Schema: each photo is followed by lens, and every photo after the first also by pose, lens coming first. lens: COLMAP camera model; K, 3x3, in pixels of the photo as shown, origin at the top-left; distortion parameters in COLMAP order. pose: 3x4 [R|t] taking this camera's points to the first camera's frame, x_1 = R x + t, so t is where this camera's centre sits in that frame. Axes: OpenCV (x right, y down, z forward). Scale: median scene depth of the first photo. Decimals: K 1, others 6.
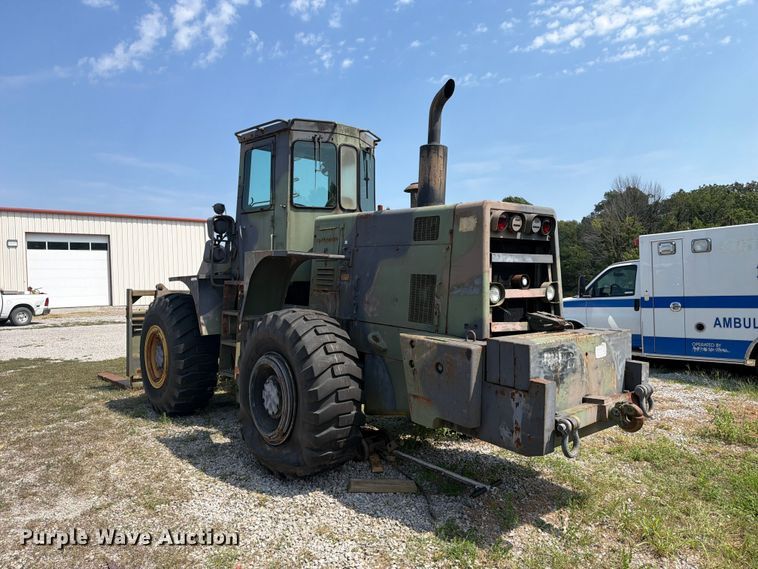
lens RADIAL K [[556.2, 0, 374.1], [0, 556.2, 277.7], [0, 0, 1]] dist [0.008631, -0.002718]
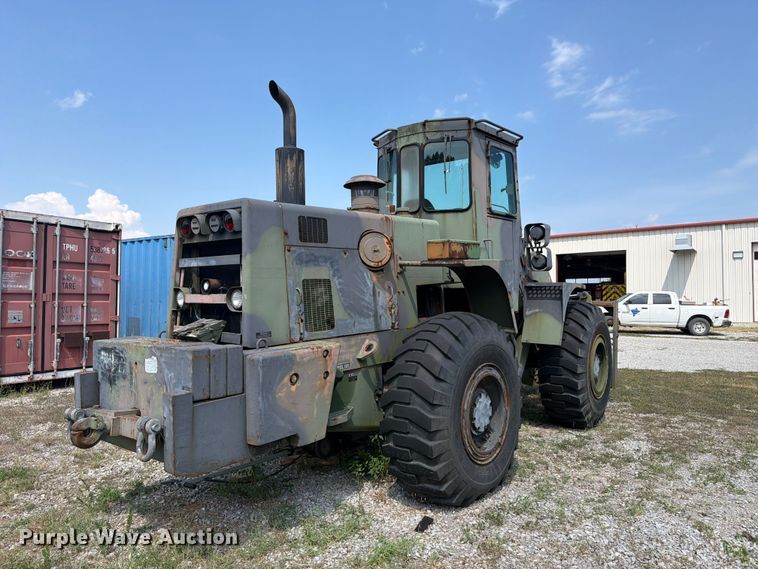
lens RADIAL K [[548.7, 0, 379.0], [0, 548.7, 284.5], [0, 0, 1]] dist [0.032031, -0.003223]
pose [[0.189117, -0.010386, -0.981900, 0.248724], [-0.000356, 0.999943, -0.010645, 0.002779], [0.981954, 0.002363, 0.189103, 0.223479]]
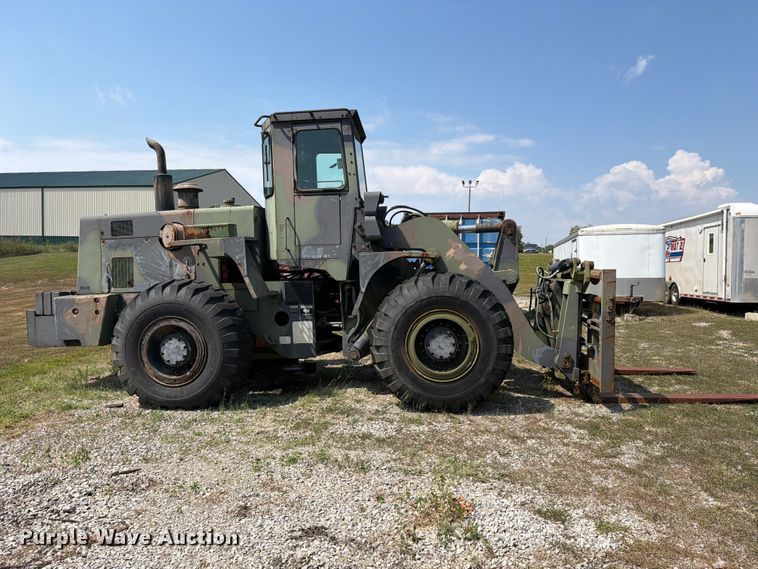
lens RADIAL K [[556.2, 0, 374.1], [0, 556.2, 277.7], [0, 0, 1]] dist [0.008631, -0.002718]
pose [[-0.731550, 0.035499, -0.680863, 0.171783], [0.016201, 0.999267, 0.034693, 0.001829], [0.681595, 0.014349, -0.731589, 0.589609]]
